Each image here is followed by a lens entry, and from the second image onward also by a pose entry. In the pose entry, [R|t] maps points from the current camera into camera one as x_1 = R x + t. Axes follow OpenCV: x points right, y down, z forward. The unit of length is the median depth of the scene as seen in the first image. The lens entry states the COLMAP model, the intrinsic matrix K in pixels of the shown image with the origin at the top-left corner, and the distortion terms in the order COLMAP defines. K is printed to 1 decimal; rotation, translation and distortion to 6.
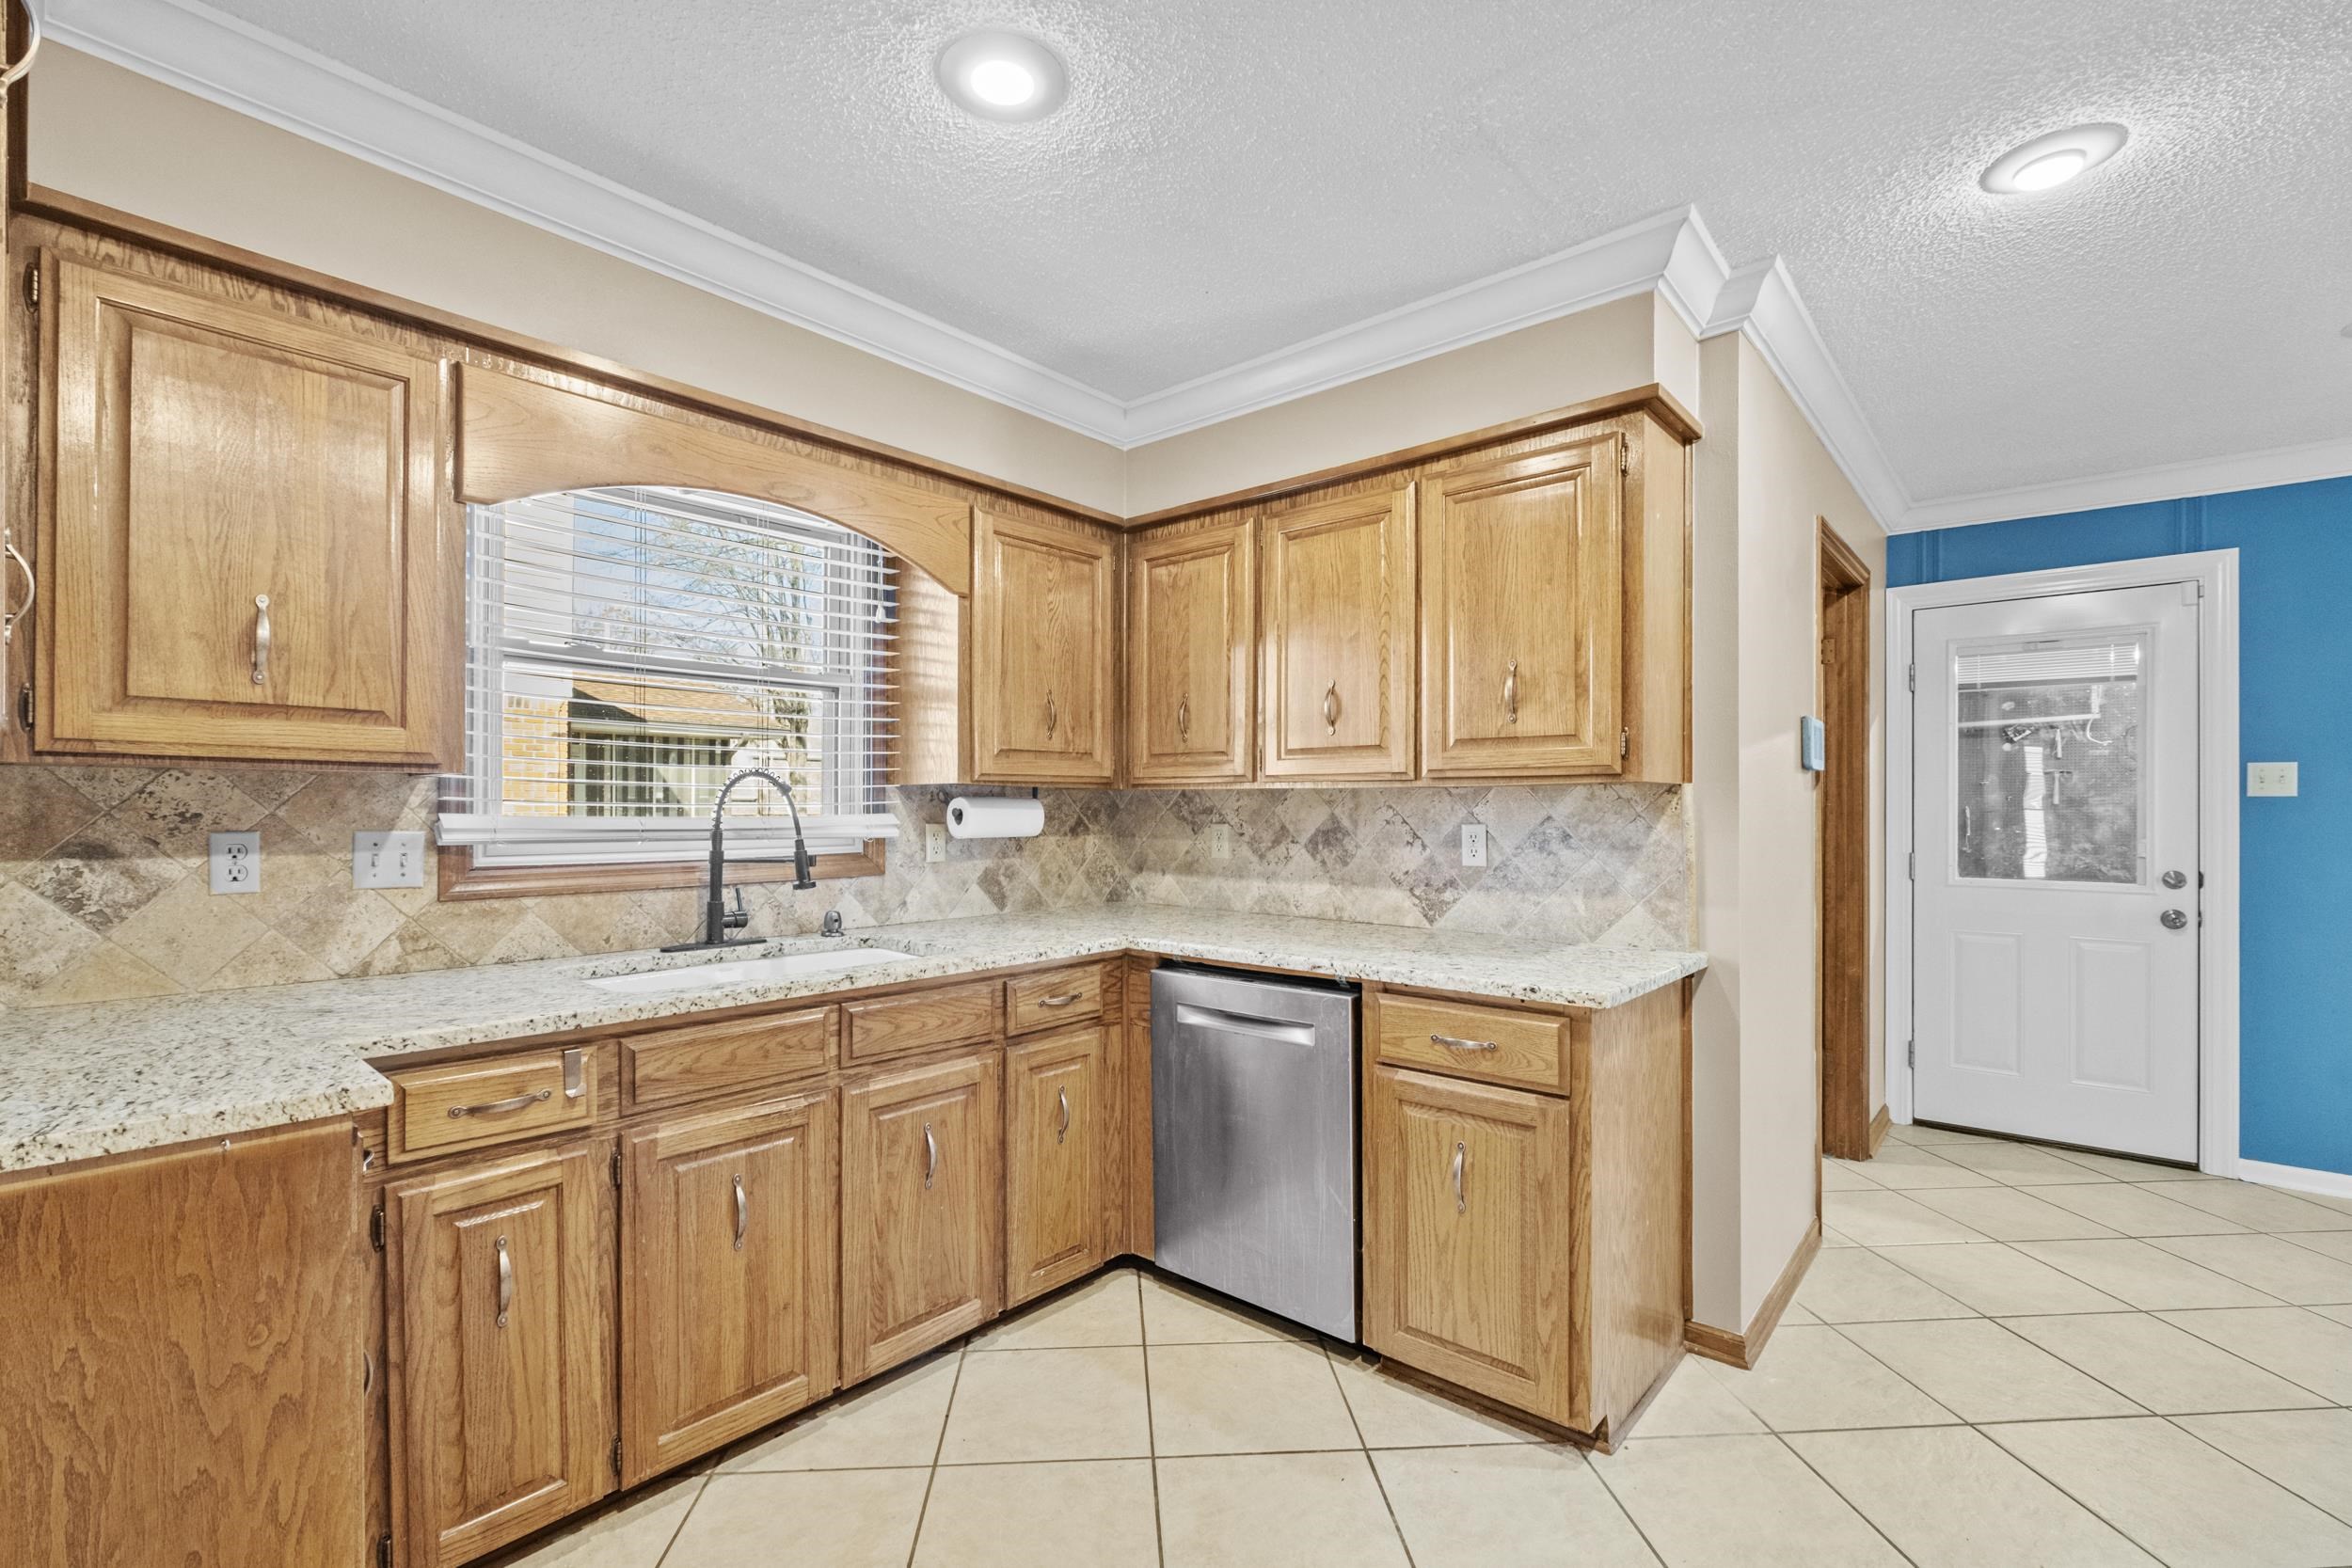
lens RADIAL K [[1019.5, 0, 1161.1], [0, 1019.5, 808.1], [0, 0, 1]] dist [-0.007254, 0.000498]
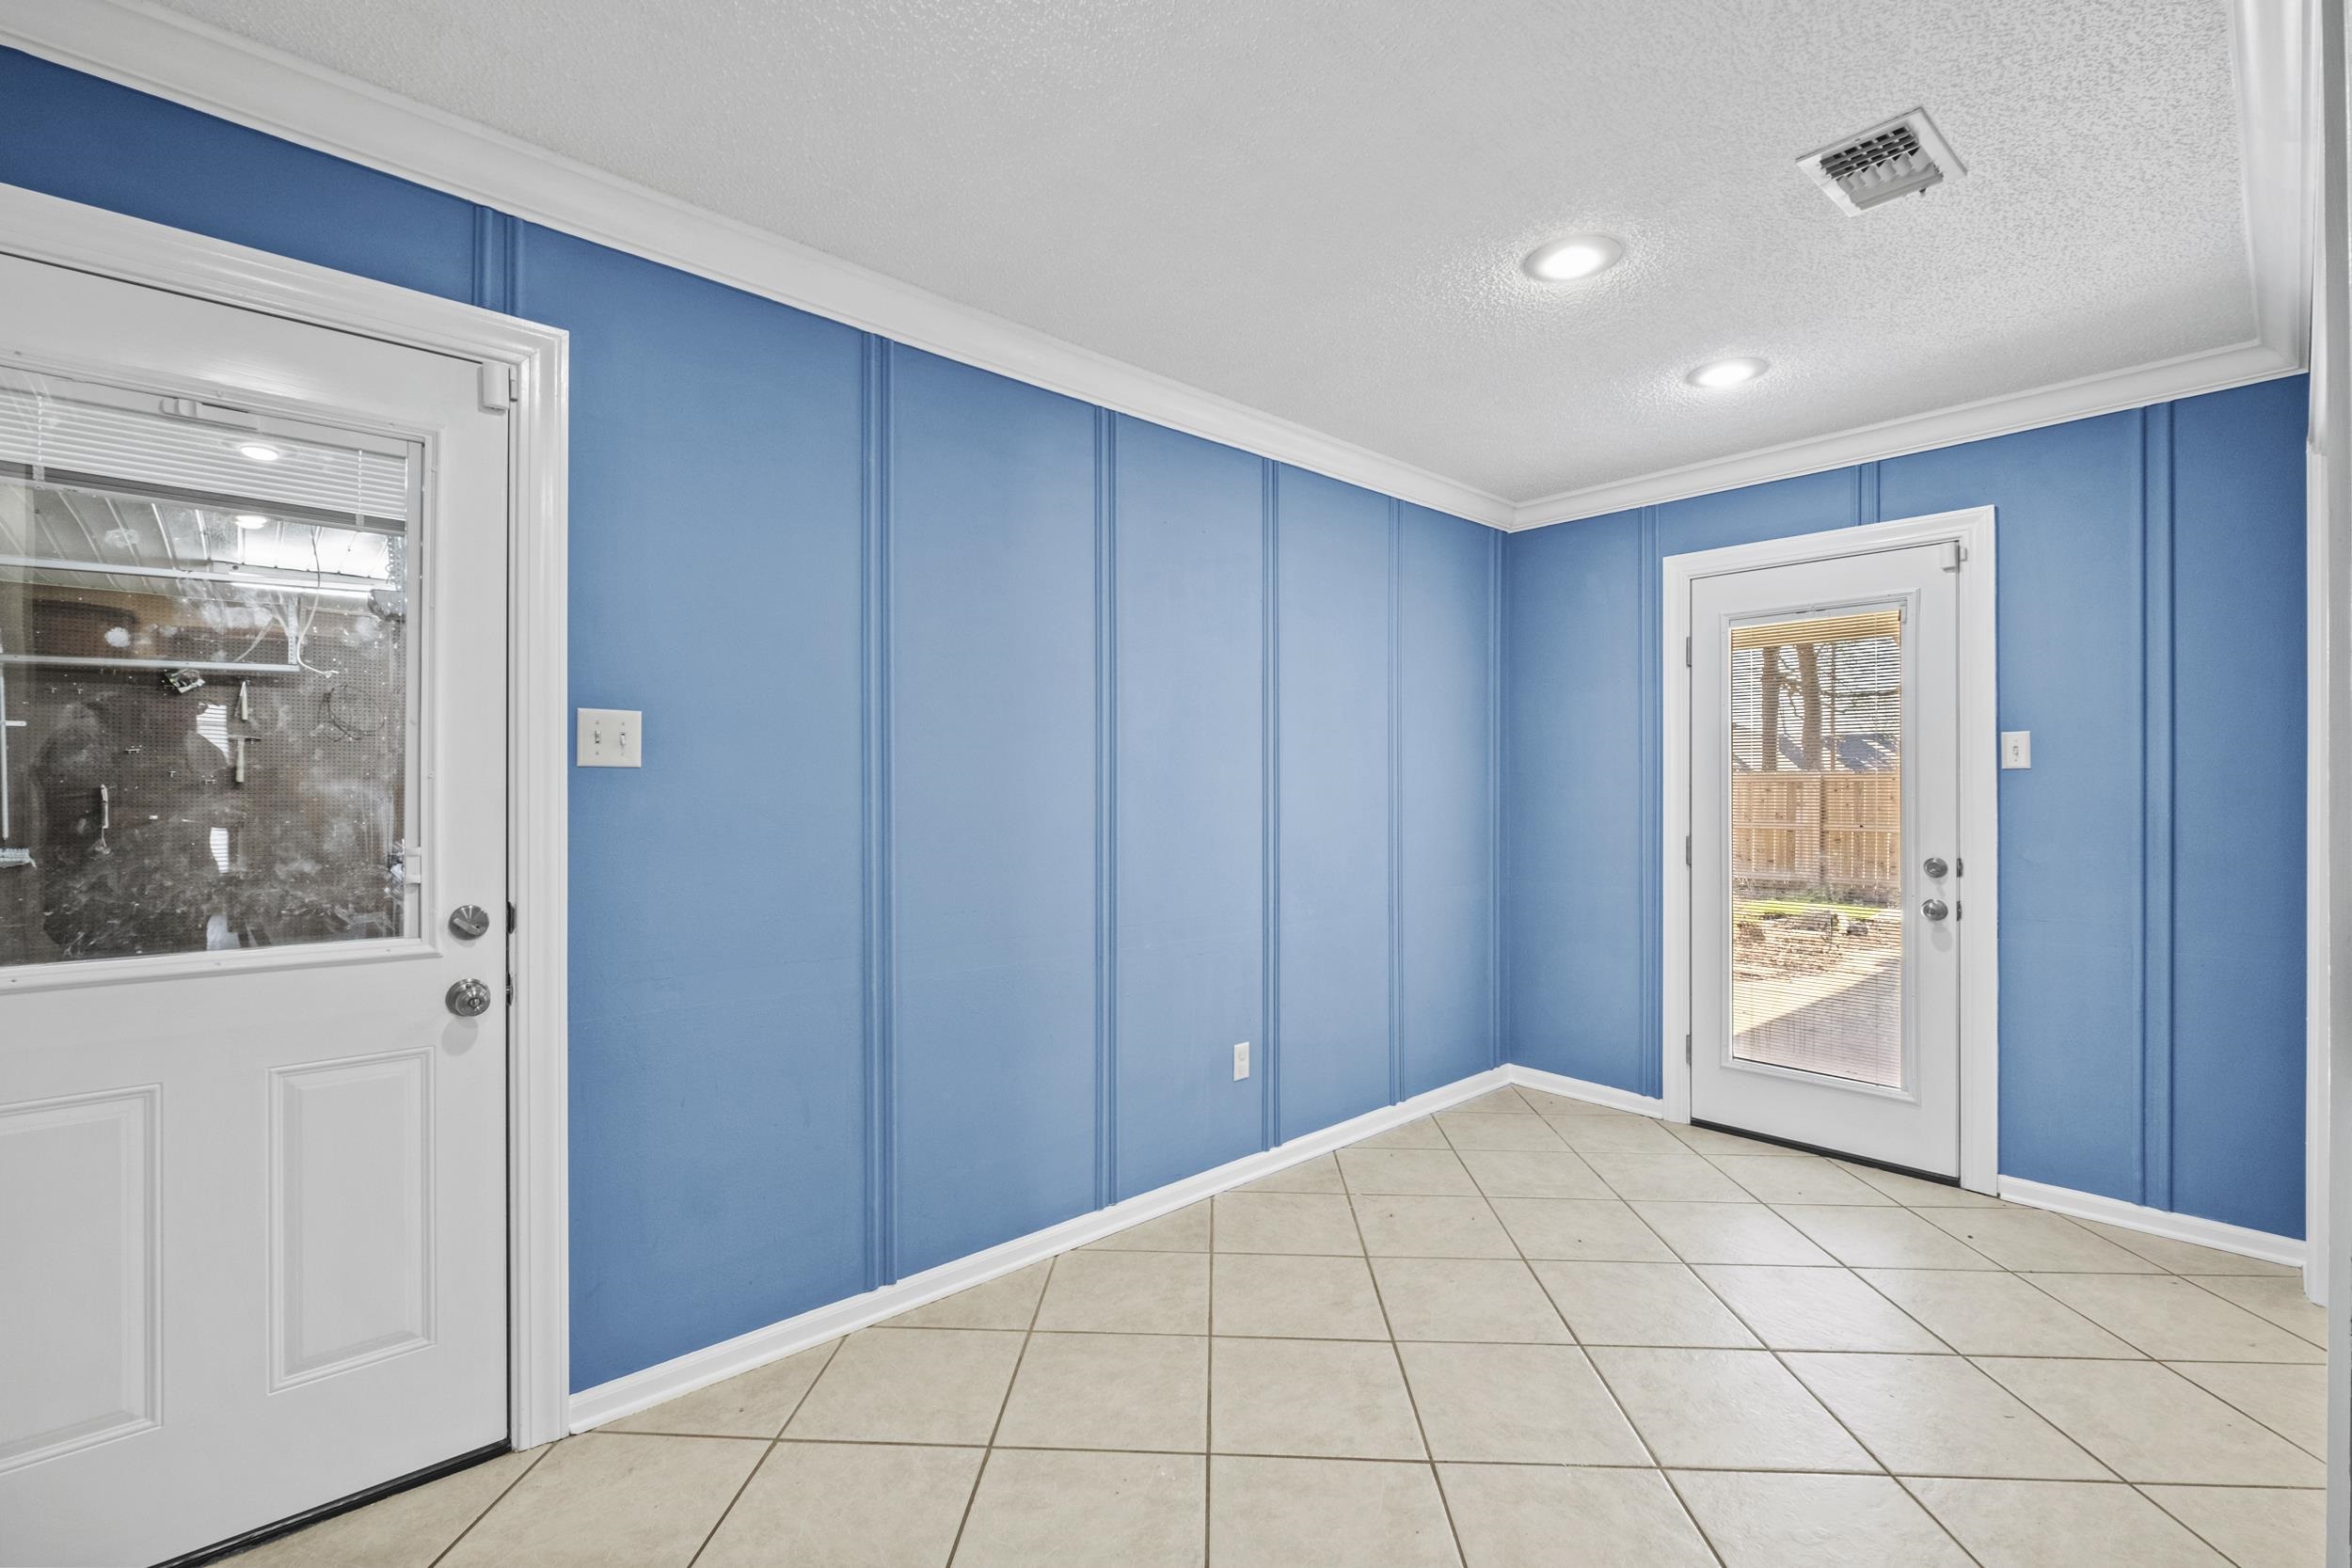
lens RADIAL K [[1019.5, 0, 1179.4], [0, 1019.5, 794.7], [0, 0, 1]] dist [-0.007254, 0.000498]
pose [[0.100619, -0.000147, 0.994925, 0.739961], [-0.001055, 0.999999, 0.000254, 0.005843], [-0.994924, -0.001075, 0.100619, 0.837143]]
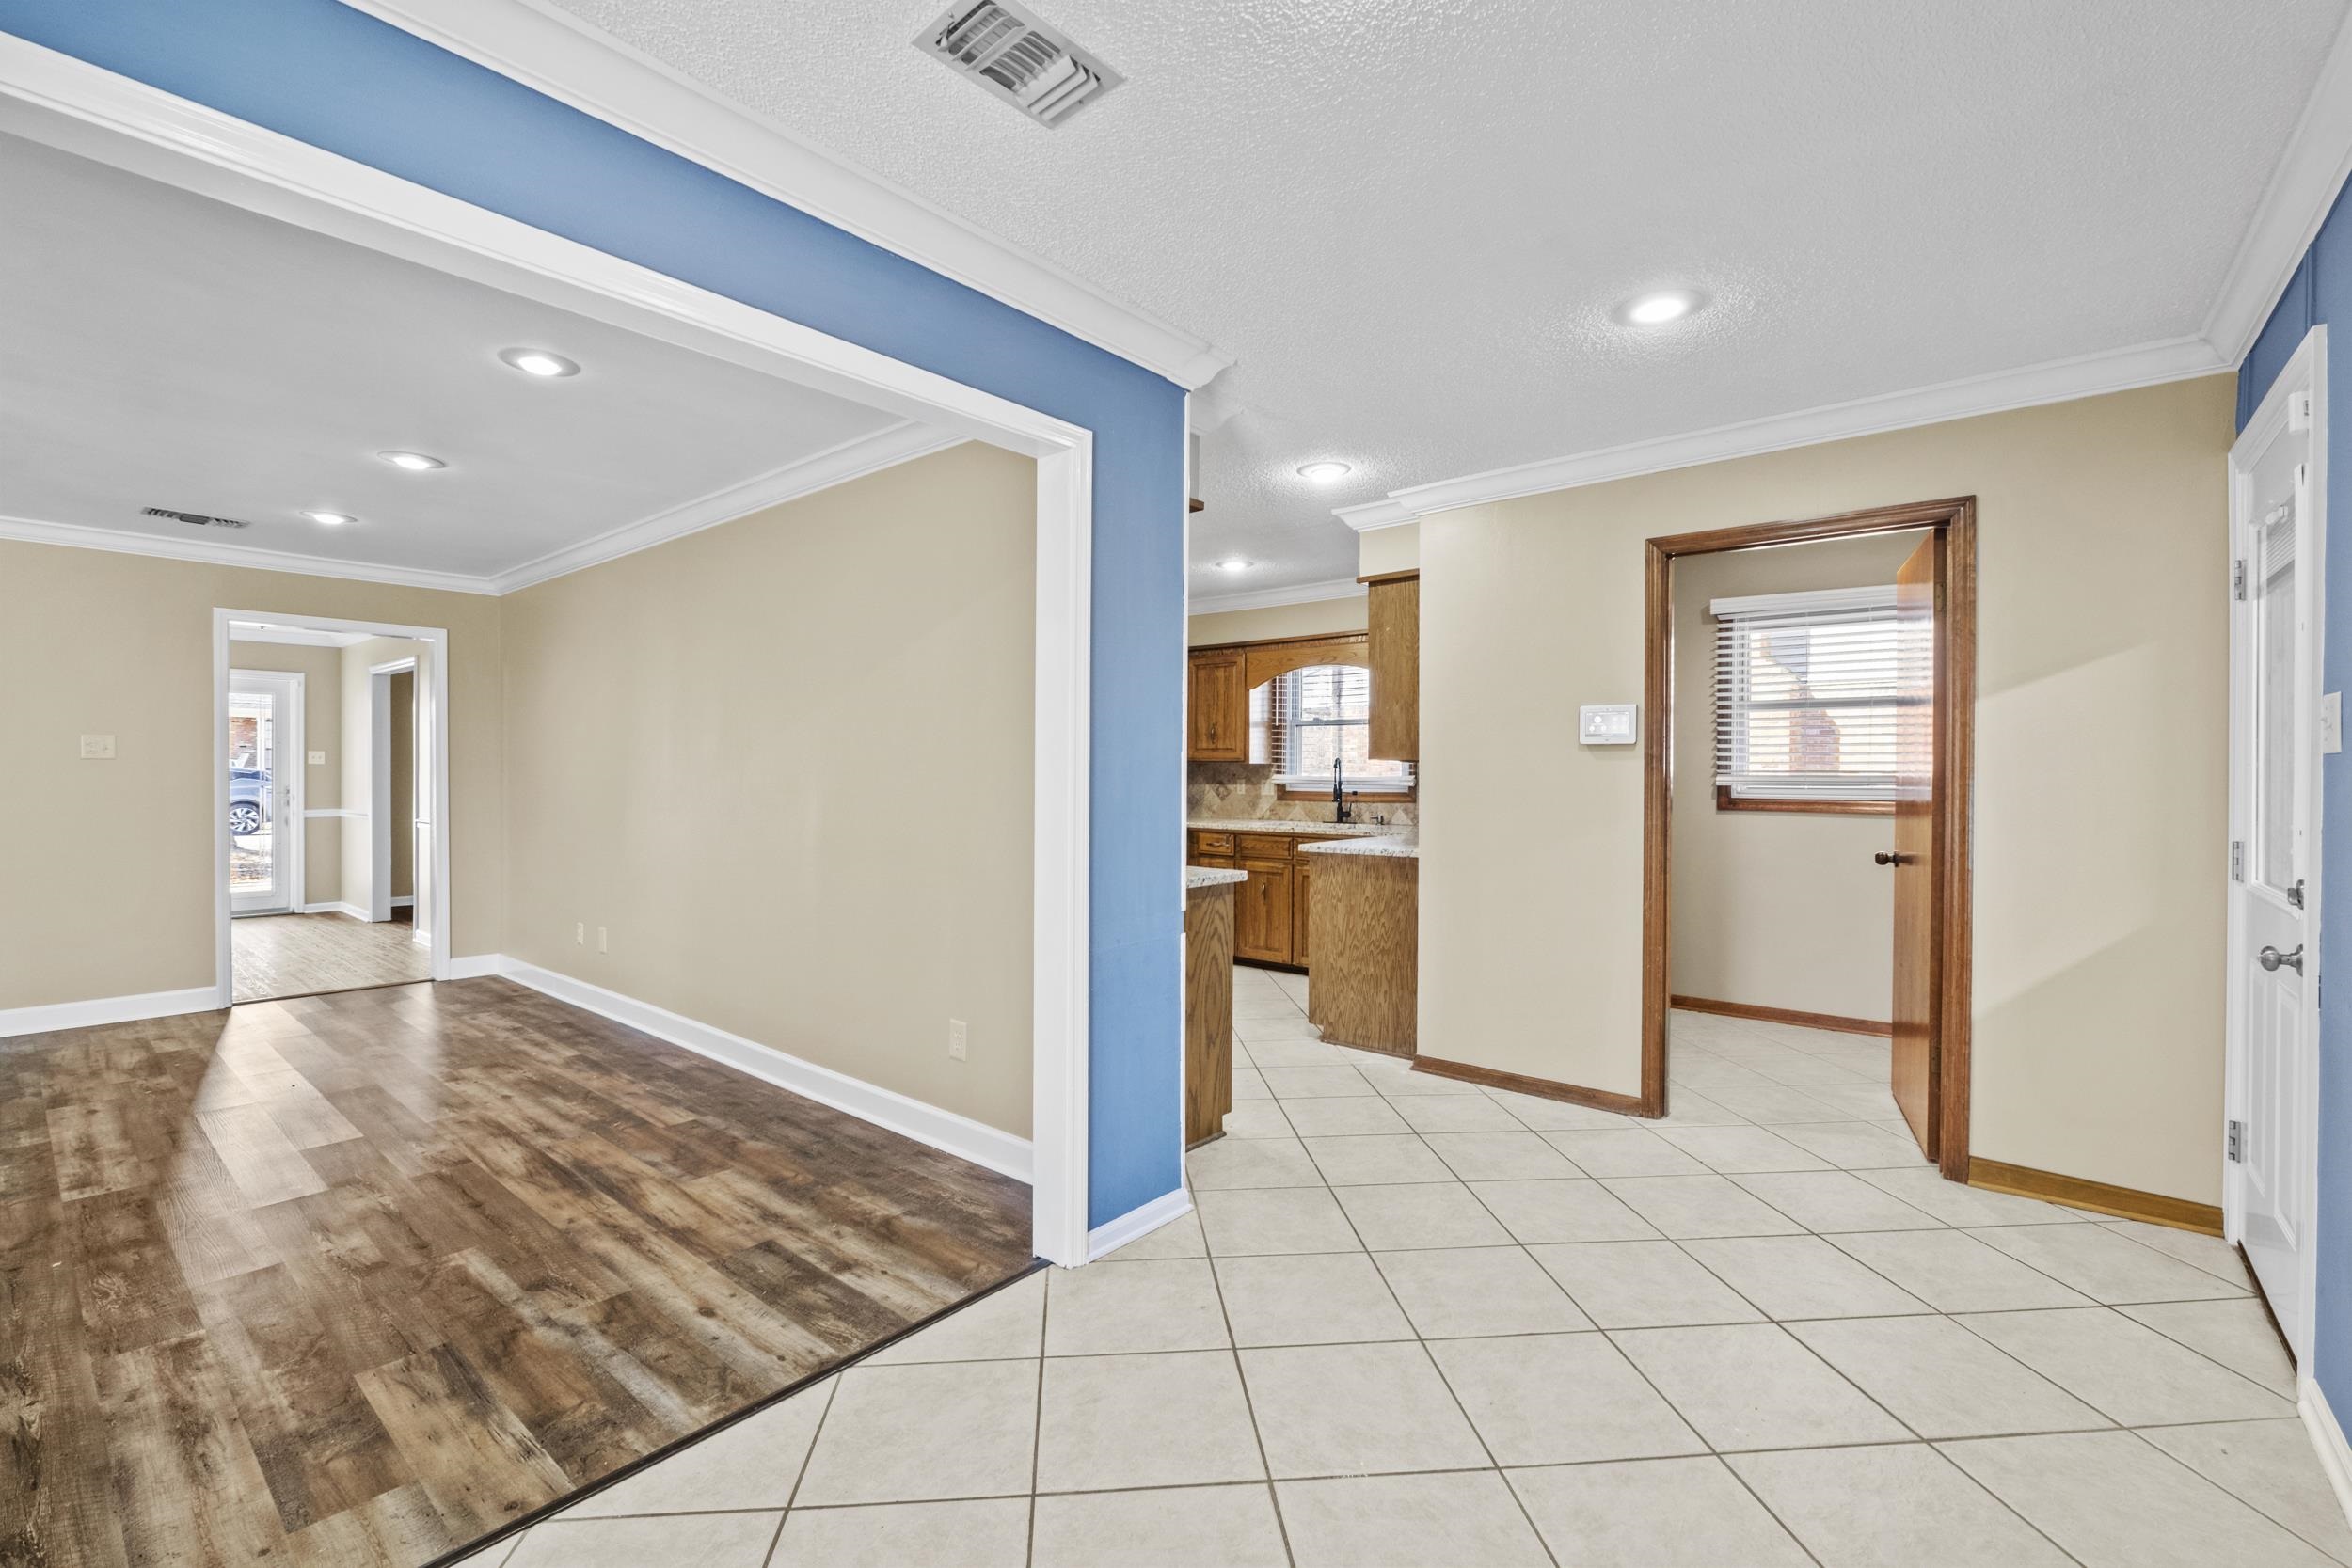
lens RADIAL K [[1019.5, 0, 1175.1], [0, 1019.5, 772.6], [0, 0, 1]] dist [-0.007254, 0.000498]
pose [[0.035467, 0.000285, -0.999371, 2.272204], [-0.002630, 0.999997, 0.000192, -0.000107], [0.999367, 0.002621, 0.035468, 0.452522]]
